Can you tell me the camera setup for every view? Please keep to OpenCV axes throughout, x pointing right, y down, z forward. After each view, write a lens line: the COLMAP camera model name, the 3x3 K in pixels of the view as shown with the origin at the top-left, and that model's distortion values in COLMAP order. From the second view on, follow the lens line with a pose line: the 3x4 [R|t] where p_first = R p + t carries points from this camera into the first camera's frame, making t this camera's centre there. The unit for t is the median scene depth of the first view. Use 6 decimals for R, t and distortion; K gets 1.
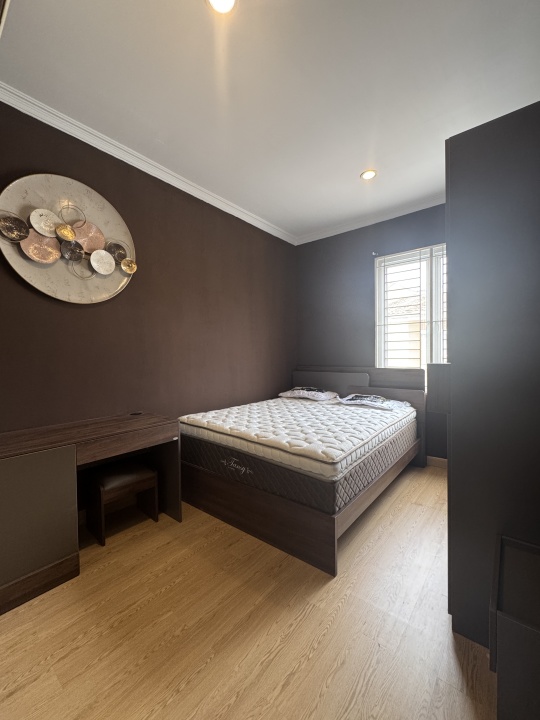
lens RADIAL K [[298.0, 0, 272.6], [0, 298.0, 359.6], [0, 0, 1]] dist [-0.001502, 0.000048]
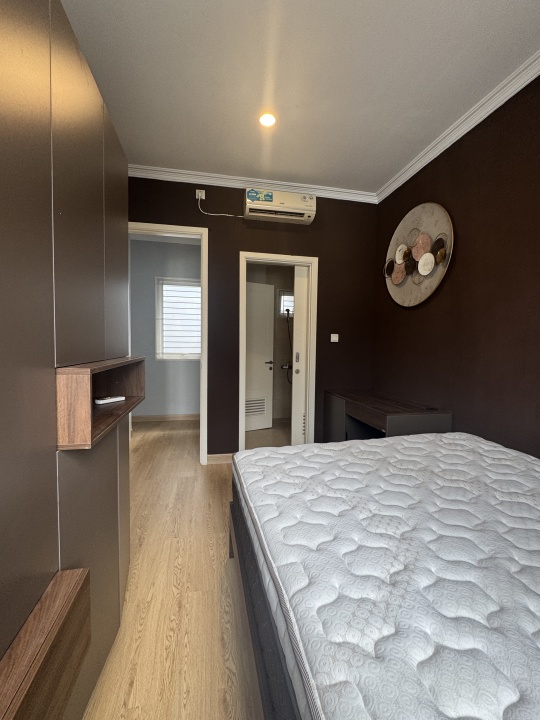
lens RADIAL K [[298.0, 0, 272.6], [0, 298.0, 359.6], [0, 0, 1]] dist [-0.001502, 0.000048]
pose [[-0.617592, 0.048062, -0.785029, 1.500104], [-0.013114, 0.997363, 0.071379, -0.107899], [0.786389, 0.054378, -0.615333, 2.825201]]
